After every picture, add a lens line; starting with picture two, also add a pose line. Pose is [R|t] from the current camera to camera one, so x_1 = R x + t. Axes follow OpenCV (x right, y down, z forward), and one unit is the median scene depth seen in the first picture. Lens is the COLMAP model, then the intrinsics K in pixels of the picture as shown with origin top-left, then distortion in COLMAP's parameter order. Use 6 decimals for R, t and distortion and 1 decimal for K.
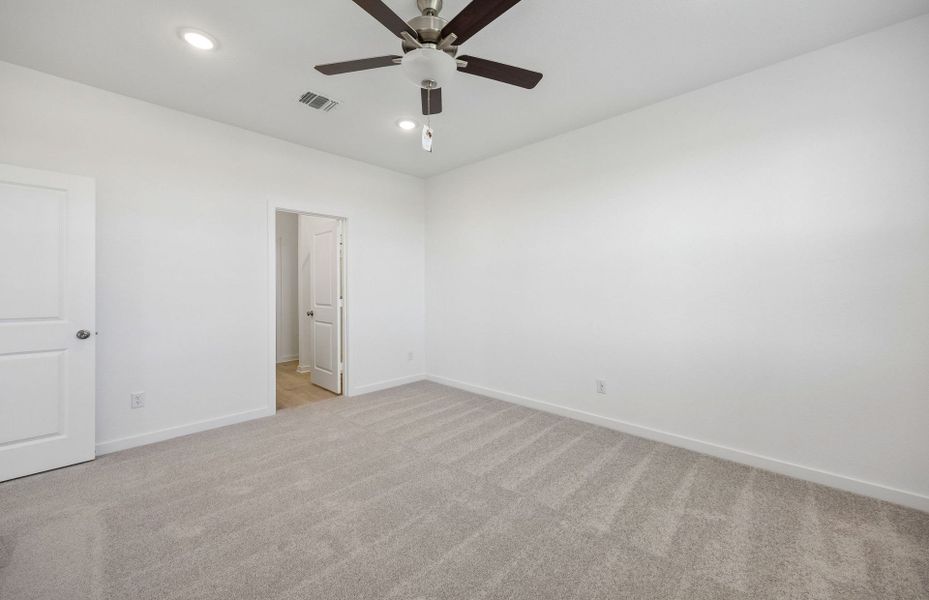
lens RADIAL K [[361.3, 0, 465.9], [0, 361.3, 282.1], [0, 0, 1]] dist [0.000675, 0.000085]
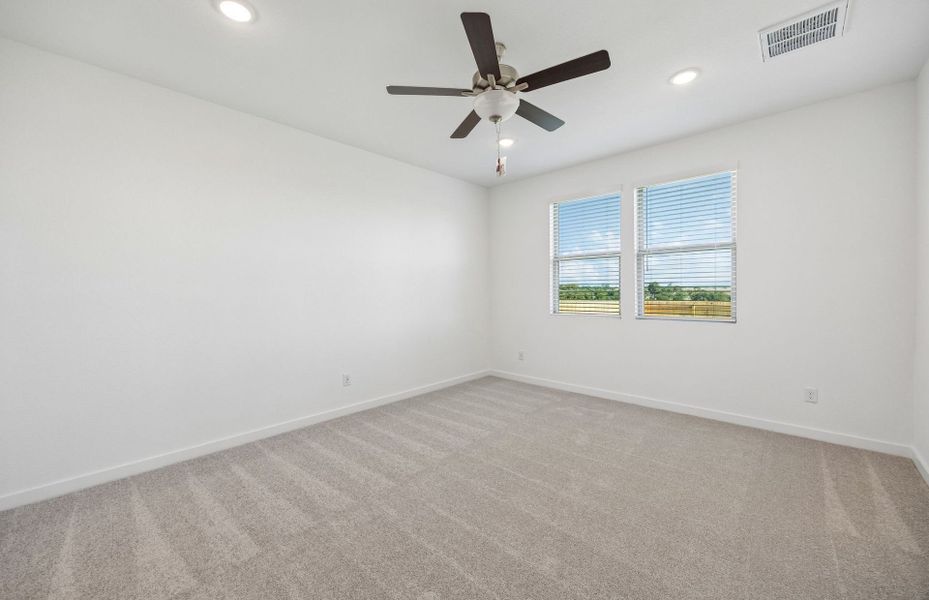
lens RADIAL K [[354.3, 0, 461.5], [0, 354.3, 293.6], [0, 0, 1]] dist [-0.000294, 0.000148]
pose [[0.009949, -0.012518, 0.999872, -0.884041], [-0.014059, 0.999821, 0.012657, -0.002061], [-0.999852, -0.014183, 0.009771, 0.763014]]
